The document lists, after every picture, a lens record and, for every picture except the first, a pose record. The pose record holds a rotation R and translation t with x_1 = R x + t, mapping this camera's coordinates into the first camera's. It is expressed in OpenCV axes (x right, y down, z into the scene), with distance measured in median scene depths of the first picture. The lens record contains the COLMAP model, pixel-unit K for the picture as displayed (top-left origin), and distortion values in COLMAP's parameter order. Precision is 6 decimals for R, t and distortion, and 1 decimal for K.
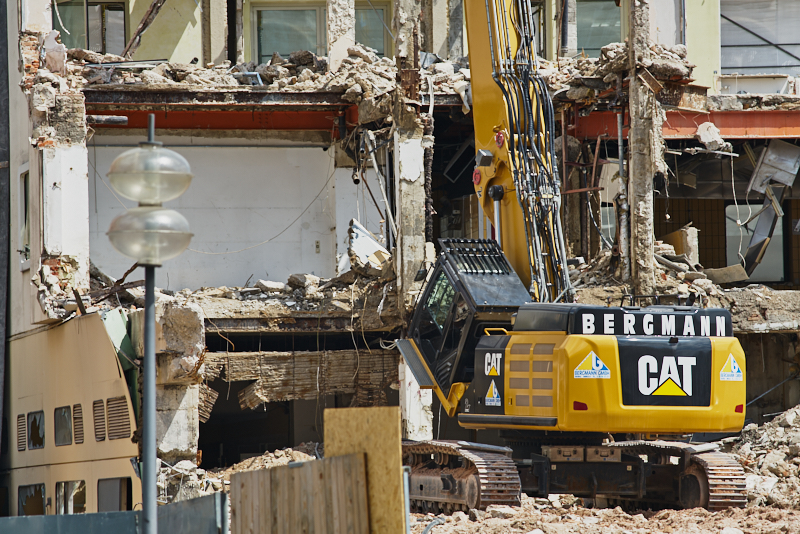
lens RADIAL K [[4318.9, 0, 393.3], [0, 4318.9, 267.9], [0, 0, 1]] dist [0.915041, -1.476676]
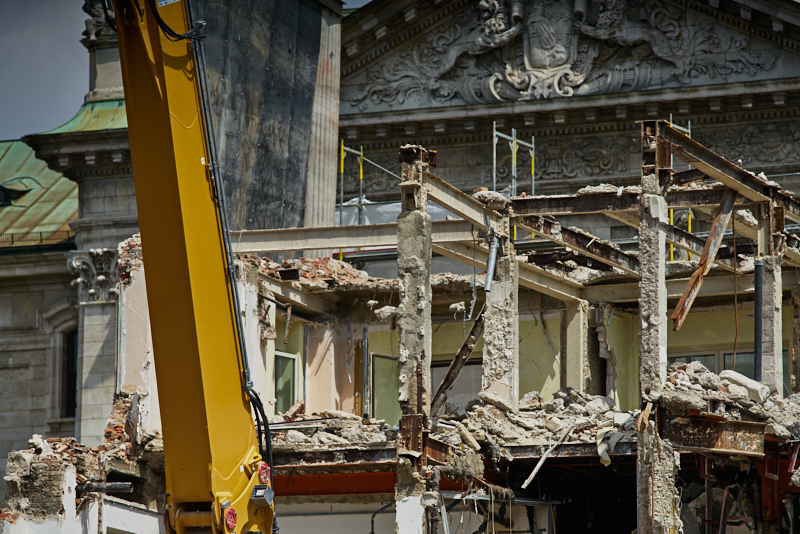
lens RADIAL K [[4318.9, 0, 393.3], [0, 4318.9, 267.9], [0, 0, 1]] dist [0.915041, -1.476676]
pose [[0.845948, -0.060728, -0.529797, 0.450204], [0.009994, 0.995125, -0.098109, 0.008989], [0.533172, 0.077701, 0.842431, 0.270886]]
